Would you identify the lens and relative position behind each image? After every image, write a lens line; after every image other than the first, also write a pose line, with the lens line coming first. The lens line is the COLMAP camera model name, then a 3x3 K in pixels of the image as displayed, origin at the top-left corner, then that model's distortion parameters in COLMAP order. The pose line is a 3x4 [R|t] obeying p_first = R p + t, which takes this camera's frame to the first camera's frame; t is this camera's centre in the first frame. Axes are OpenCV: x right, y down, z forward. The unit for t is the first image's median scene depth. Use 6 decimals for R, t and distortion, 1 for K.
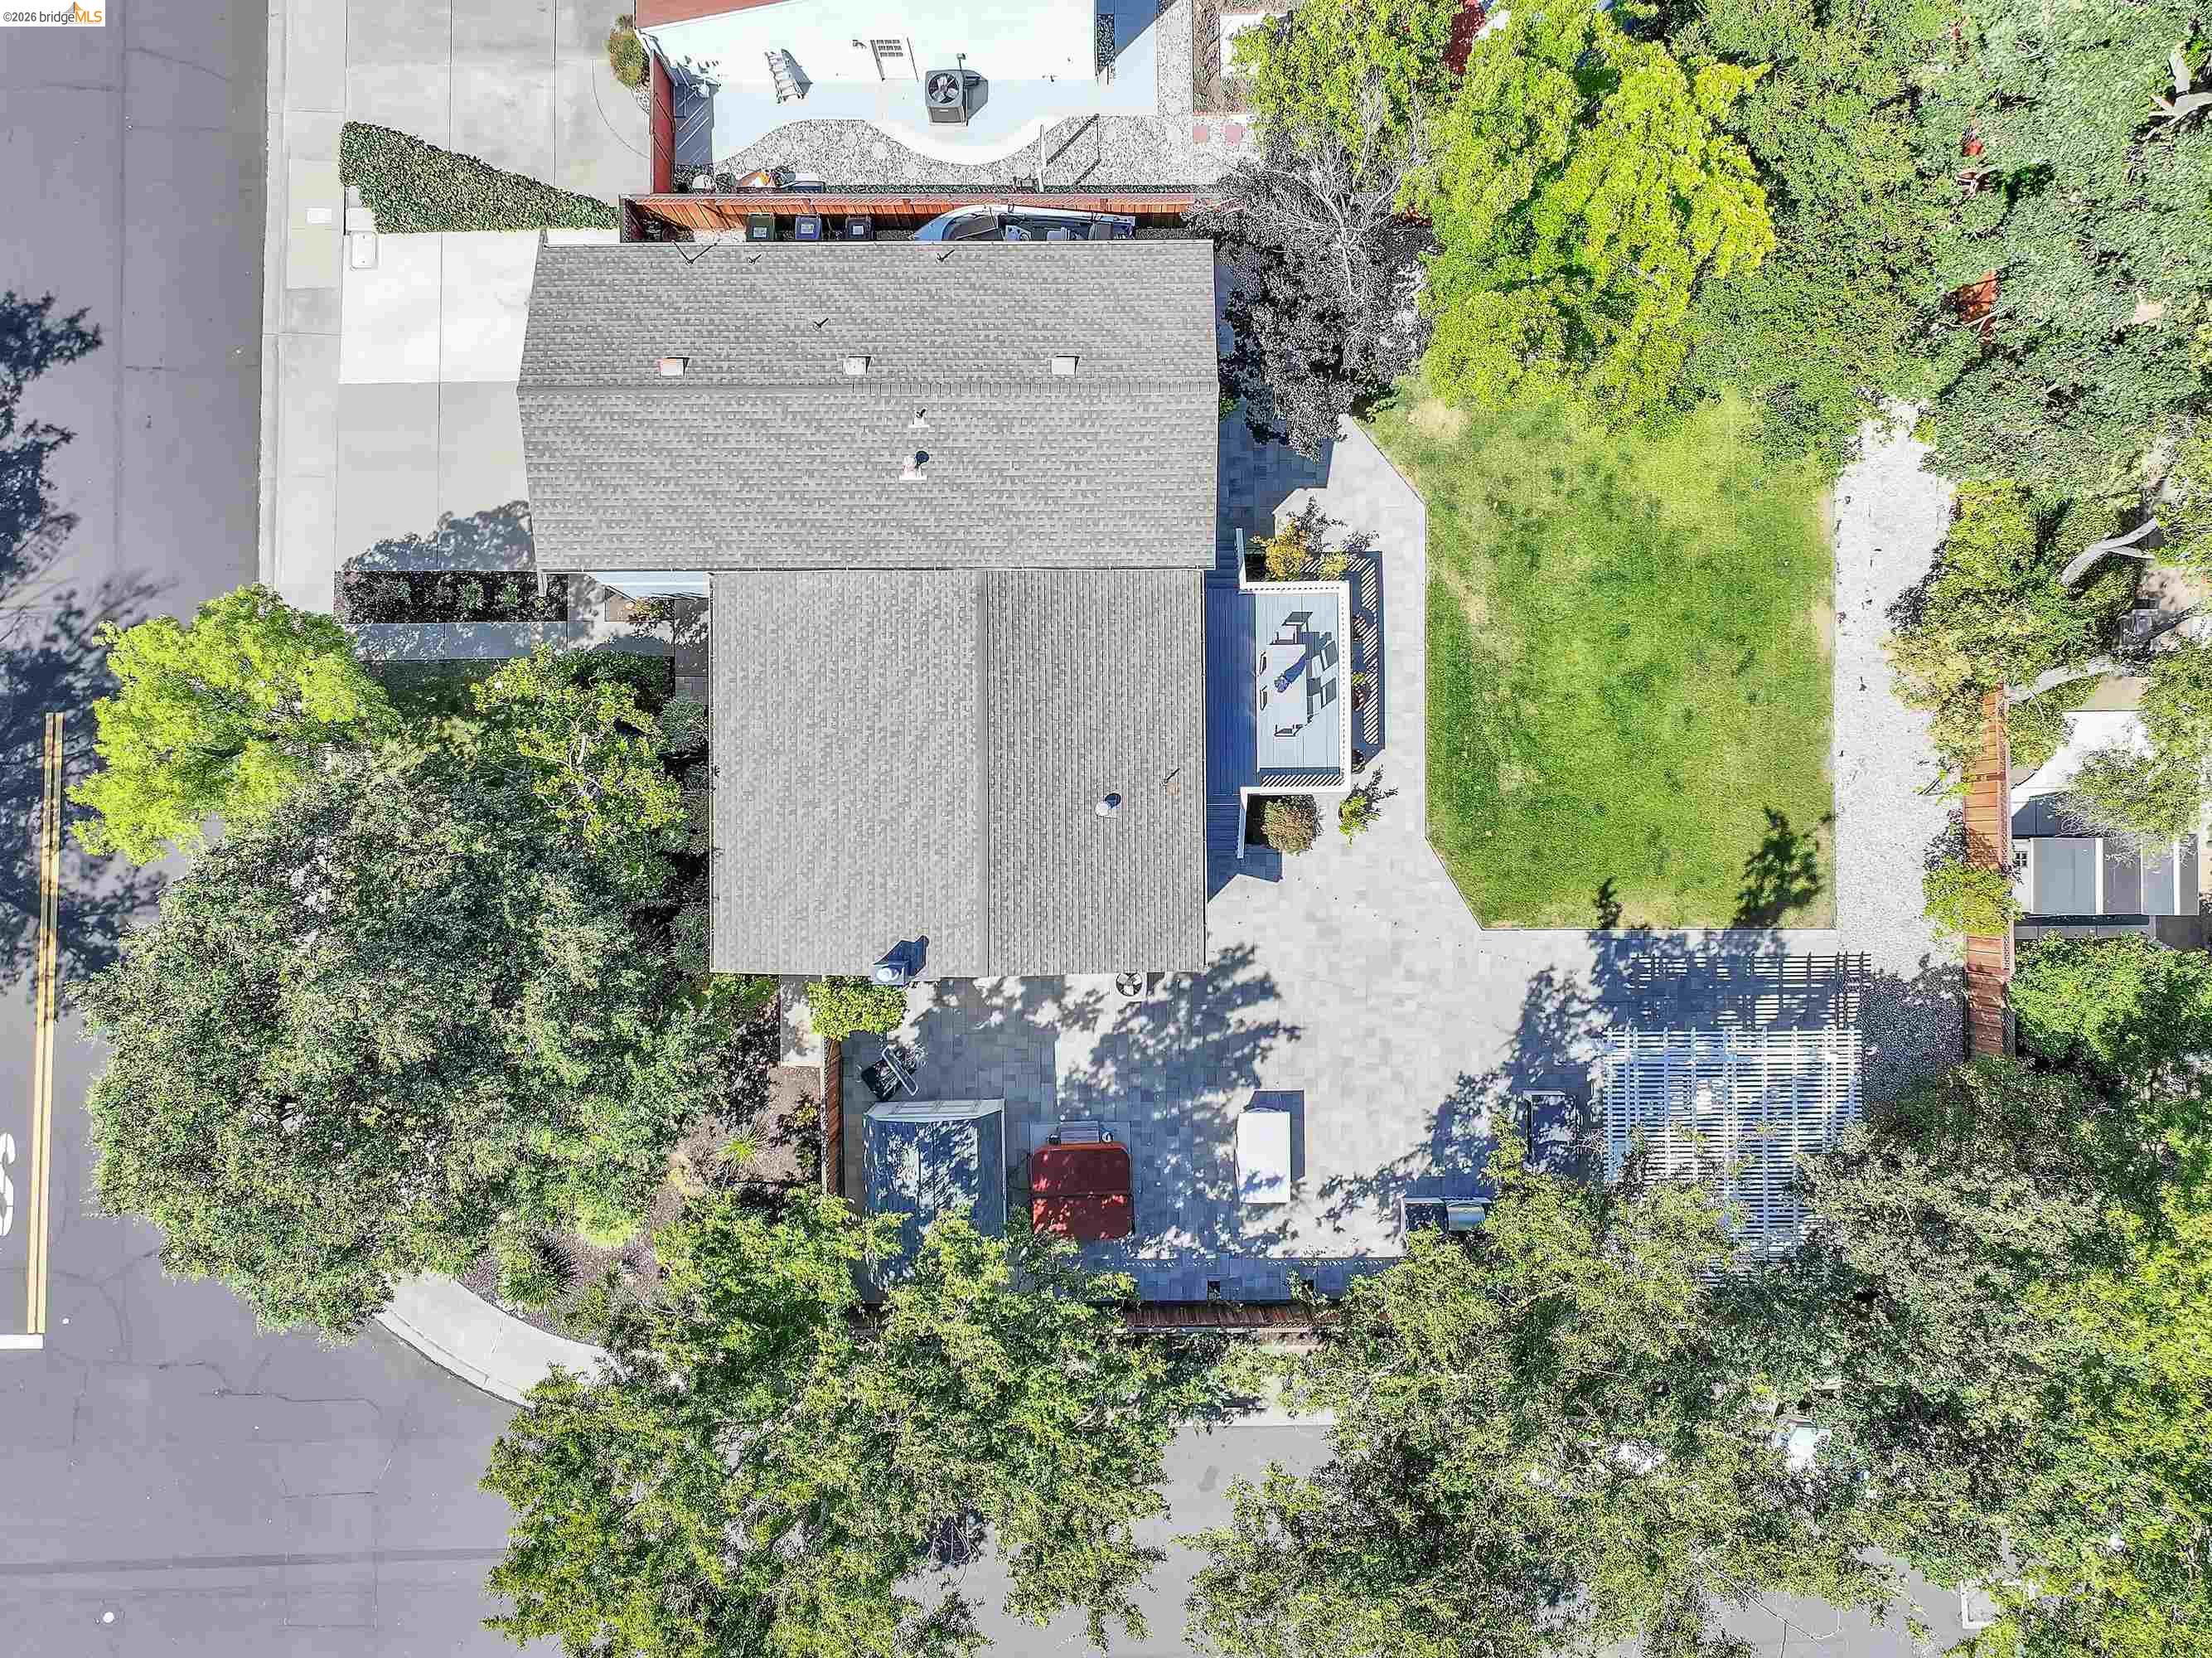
lens RADIAL K [[1605.8, 0, 1097.8], [0, 1605.8, 815.0], [0, 0, 1]] dist [0.008137, 0.005349]
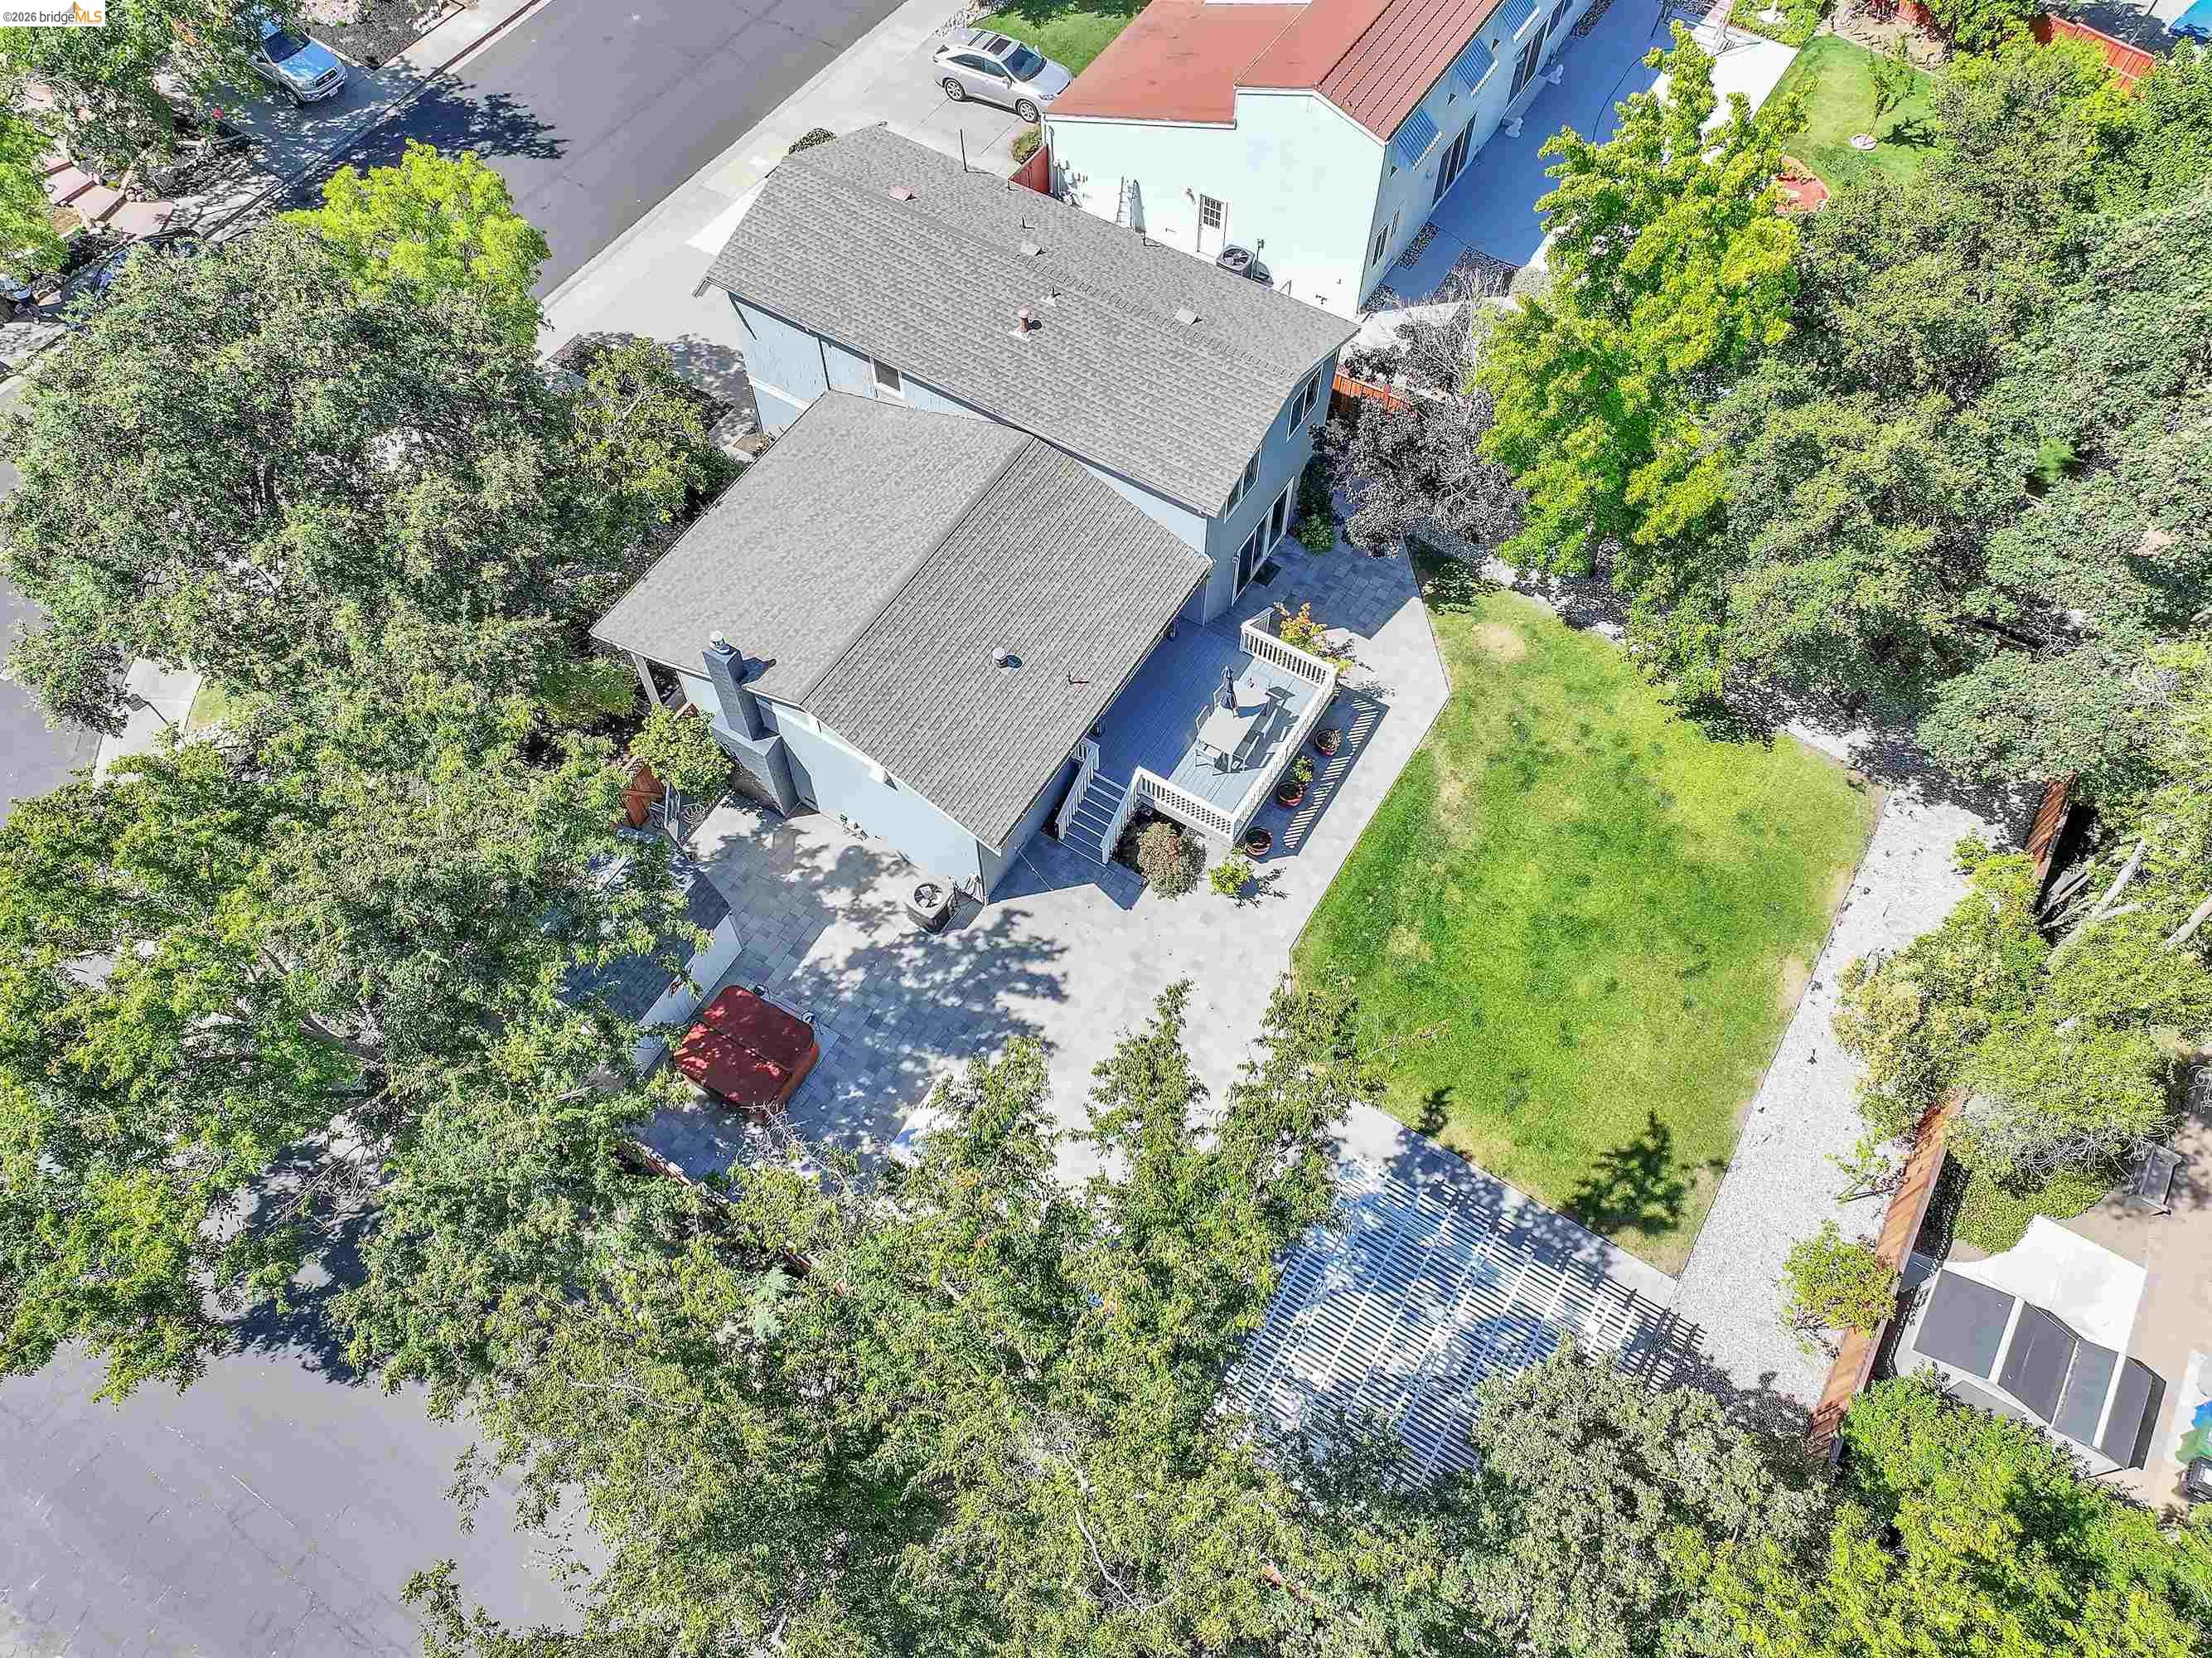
lens RADIAL K [[1605.8, 0, 1097.8], [0, 1605.8, 815.0], [0, 0, 1]] dist [0.008137, 0.005349]
pose [[0.845586, 0.458029, -0.274214, 0.326962], [-0.533741, 0.735186, -0.417877, 0.395757], [0.010199, 0.499711, 0.866132, 0.173316]]
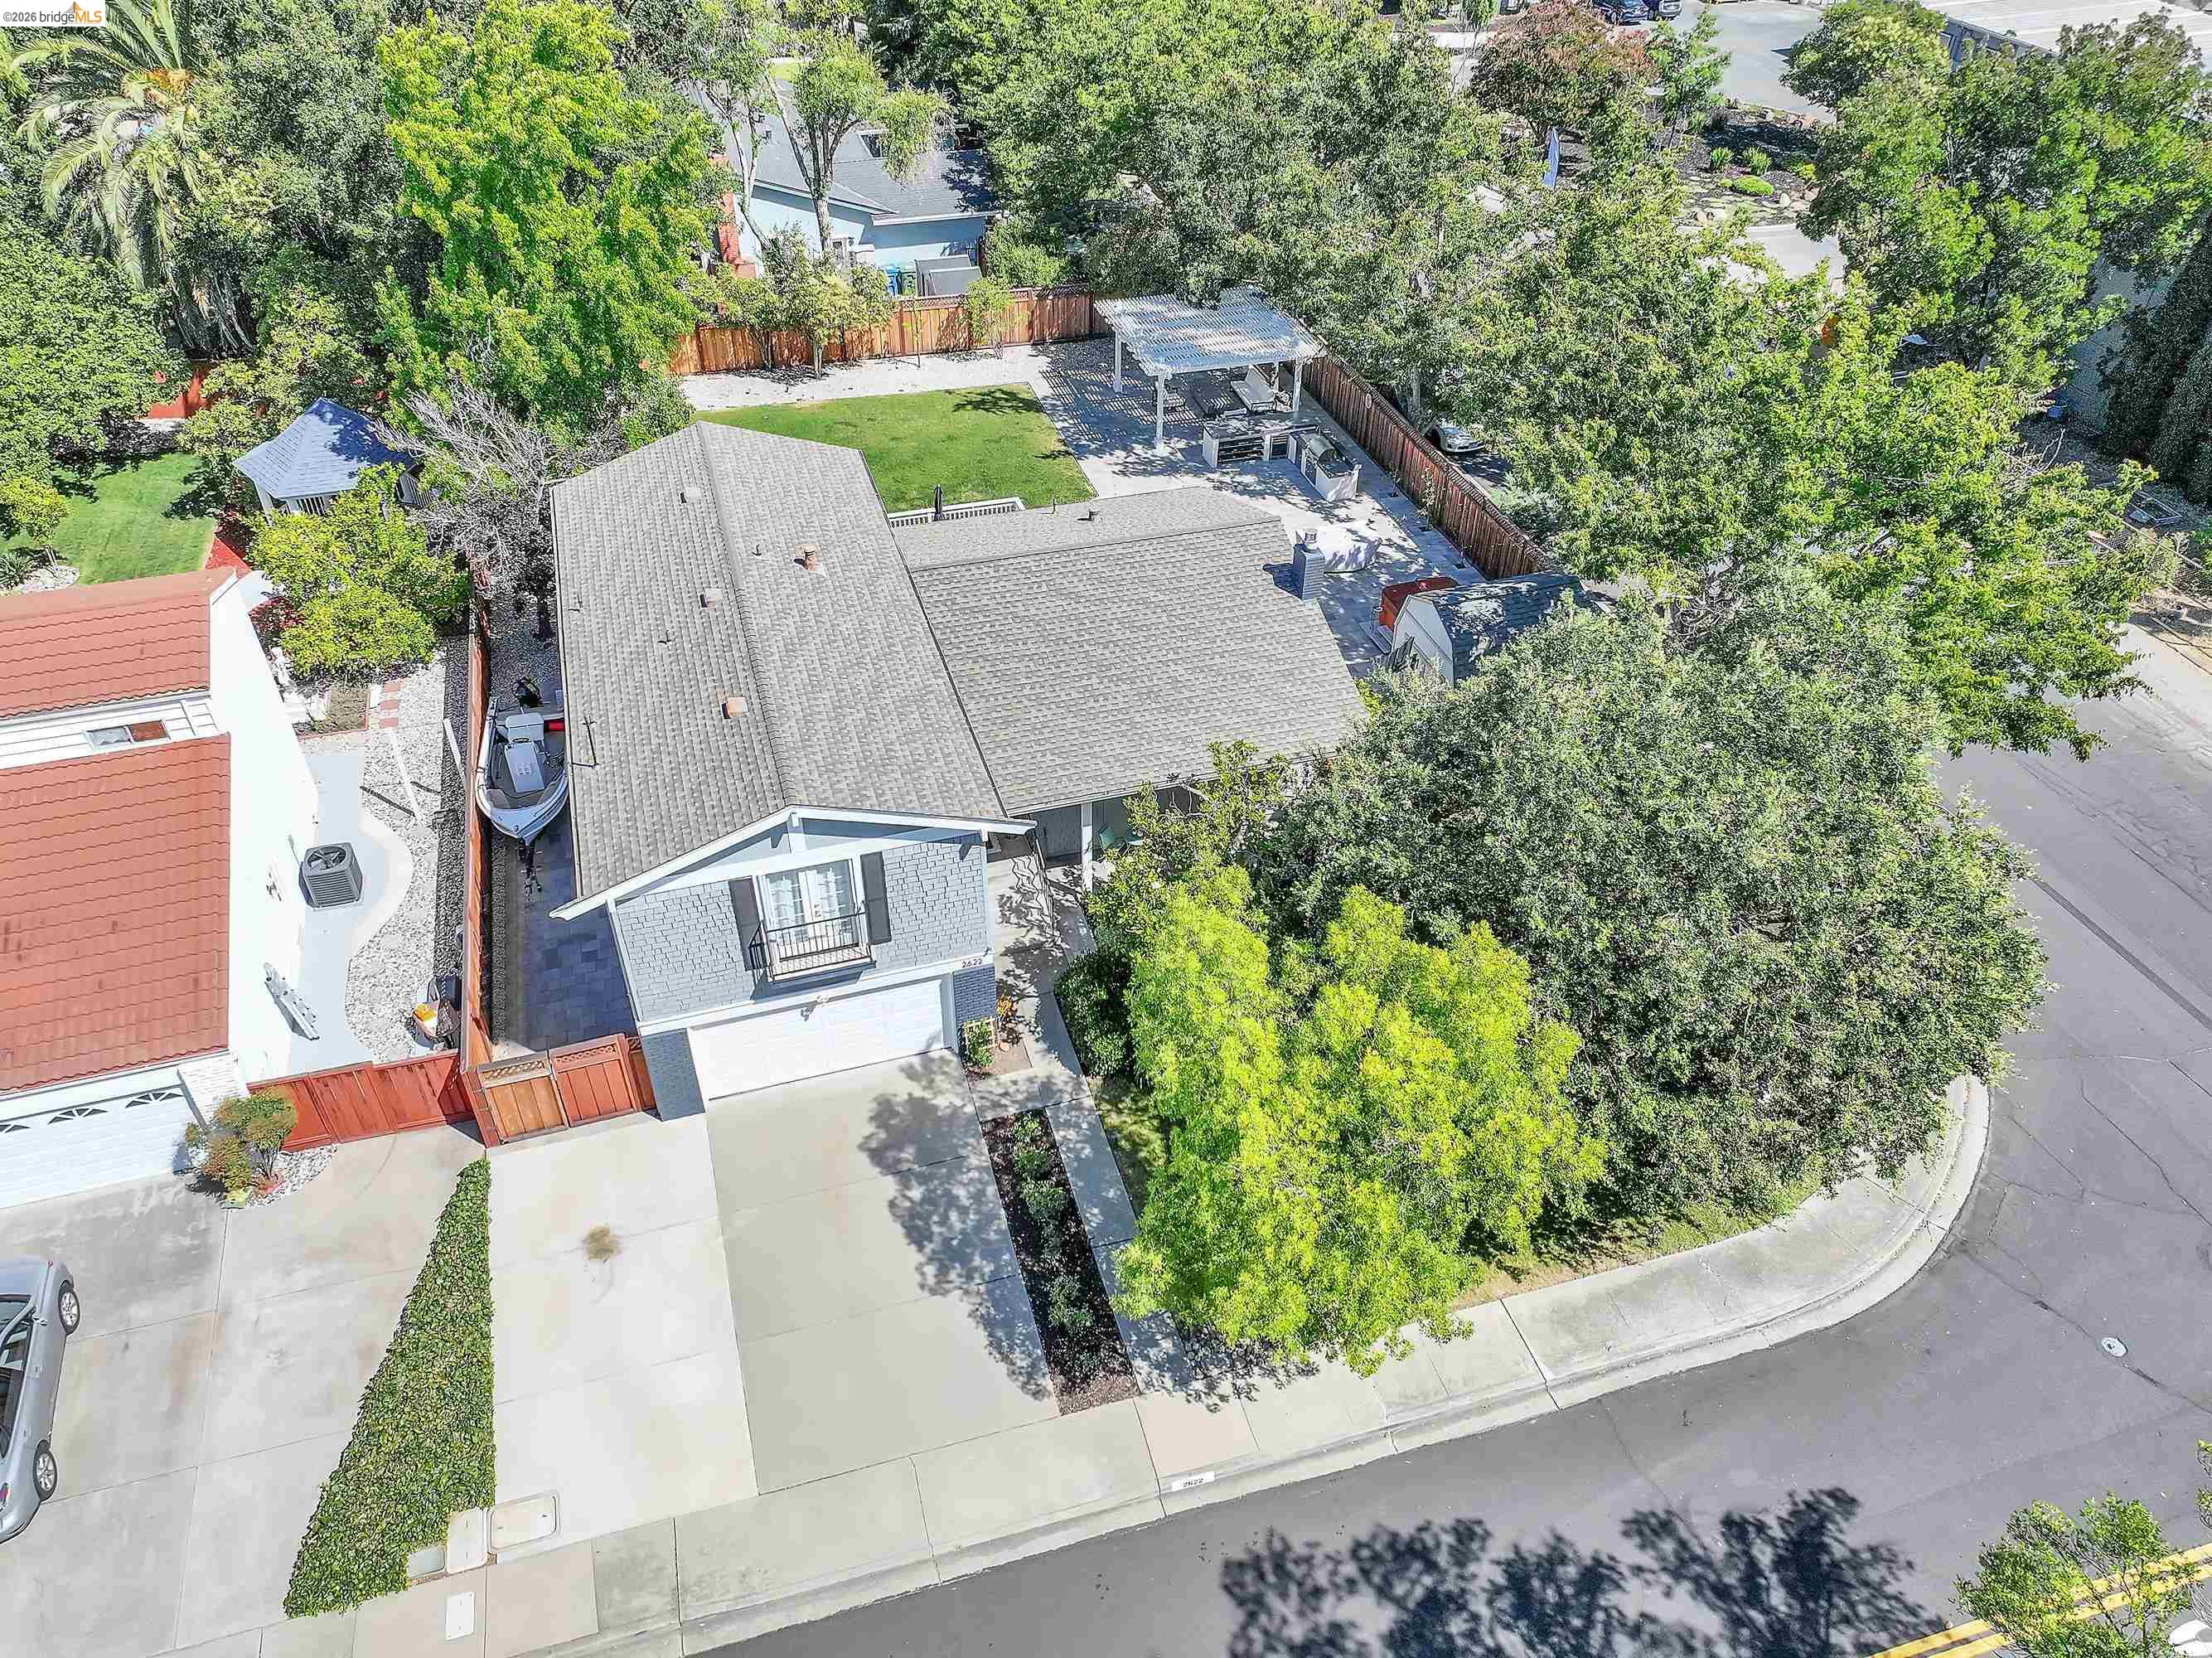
lens RADIAL K [[1605.8, 0, 1097.8], [0, 1605.8, 815.0], [0, 0, 1]] dist [0.008137, 0.005349]
pose [[-0.278707, -0.600400, 0.749562, -0.824331], [0.960001, -0.152346, 0.234925, -0.254305], [-0.026856, 0.785055, 0.618844, 0.436088]]
